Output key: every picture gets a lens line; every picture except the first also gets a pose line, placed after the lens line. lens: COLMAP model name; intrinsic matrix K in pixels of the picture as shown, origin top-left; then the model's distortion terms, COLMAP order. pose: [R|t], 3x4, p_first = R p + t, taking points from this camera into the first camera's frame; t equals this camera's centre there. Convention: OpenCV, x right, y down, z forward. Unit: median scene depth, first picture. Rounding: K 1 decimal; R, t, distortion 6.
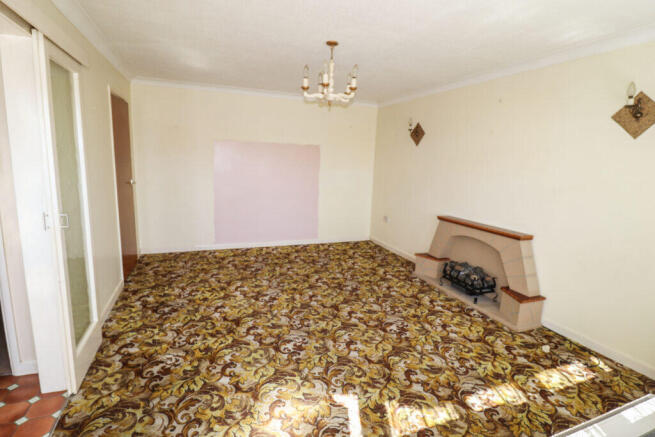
lens RADIAL K [[327.5, 0, 330.4], [0, 327.5, 215.4], [0, 0, 1]] dist [-0.034543, 0.000092]
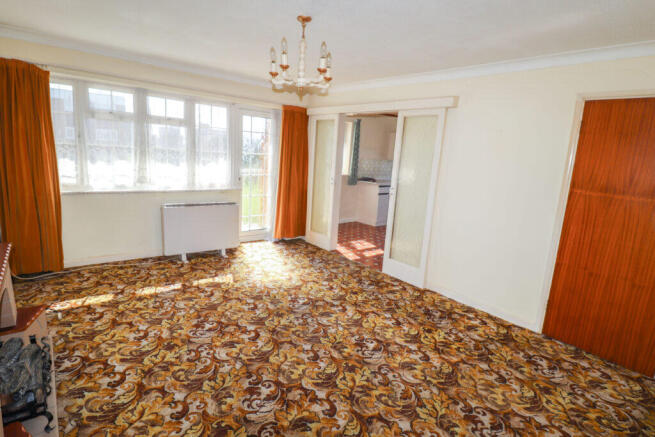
lens RADIAL K [[327.5, 0, 330.4], [0, 327.5, 215.4], [0, 0, 1]] dist [-0.034543, 0.000092]
pose [[-0.941422, -0.040890, -0.334741, 0.220190], [-0.159005, 0.929179, 0.333681, -0.373015], [0.297391, 0.367360, -0.881252, 2.111538]]
